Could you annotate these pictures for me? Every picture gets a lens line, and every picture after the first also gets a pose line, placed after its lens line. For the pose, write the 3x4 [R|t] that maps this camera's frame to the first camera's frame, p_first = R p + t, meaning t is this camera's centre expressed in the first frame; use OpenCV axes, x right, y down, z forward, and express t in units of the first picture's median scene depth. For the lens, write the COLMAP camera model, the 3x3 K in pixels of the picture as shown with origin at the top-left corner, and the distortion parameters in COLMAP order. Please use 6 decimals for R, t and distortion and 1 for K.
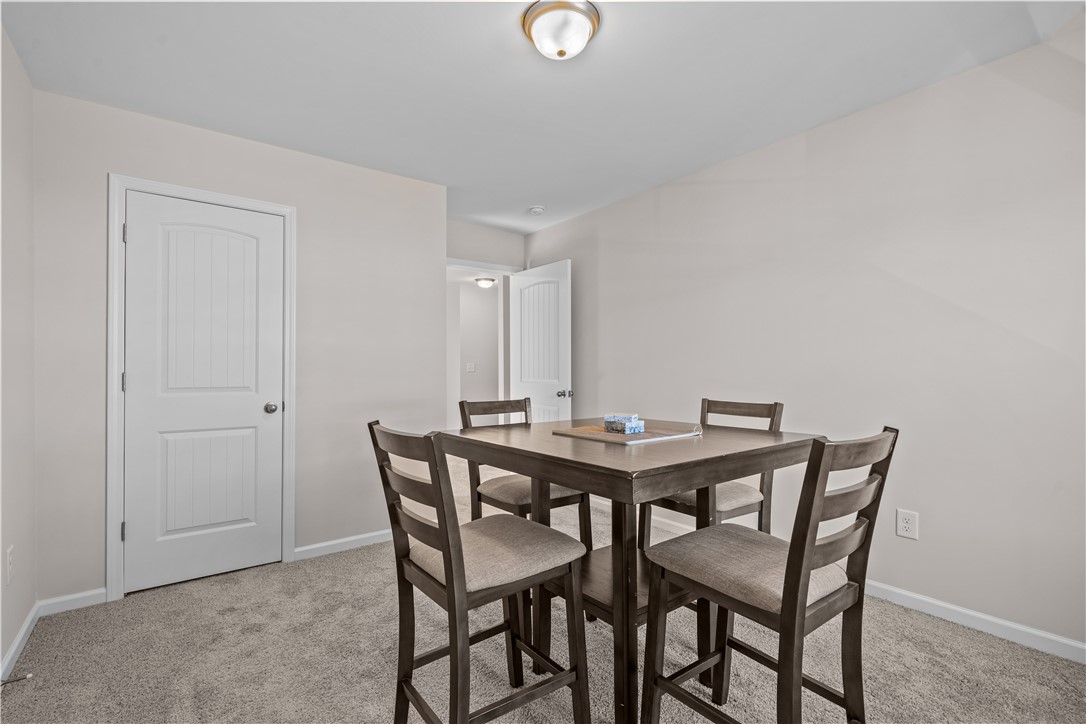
lens RADIAL K [[495.8, 0, 539.4], [0, 495.8, 370.0], [0, 0, 1]] dist [0.003178, 0.001813]
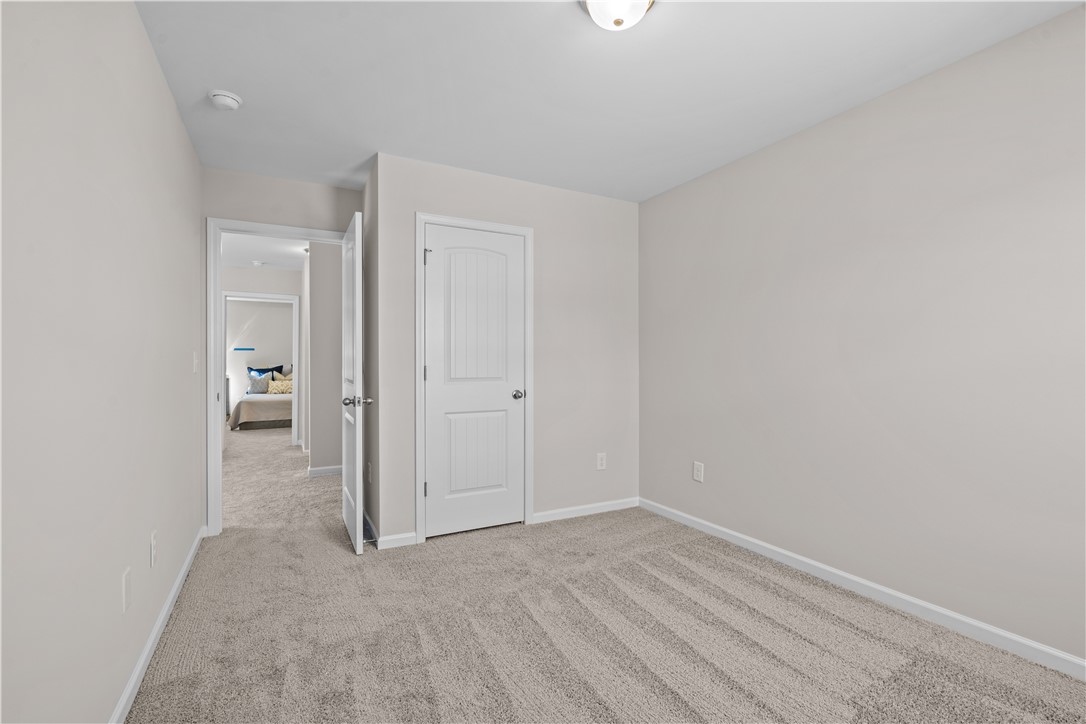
lens RADIAL K [[495.8, 0, 544.4], [0, 495.8, 356.3], [0, 0, 1]] dist [0.003178, 0.001813]
pose [[0.989054, -0.004040, -0.147501, -0.328554], [0.000883, 0.999769, -0.021457, 0.009865], [0.147554, 0.021092, 0.988829, -0.213602]]
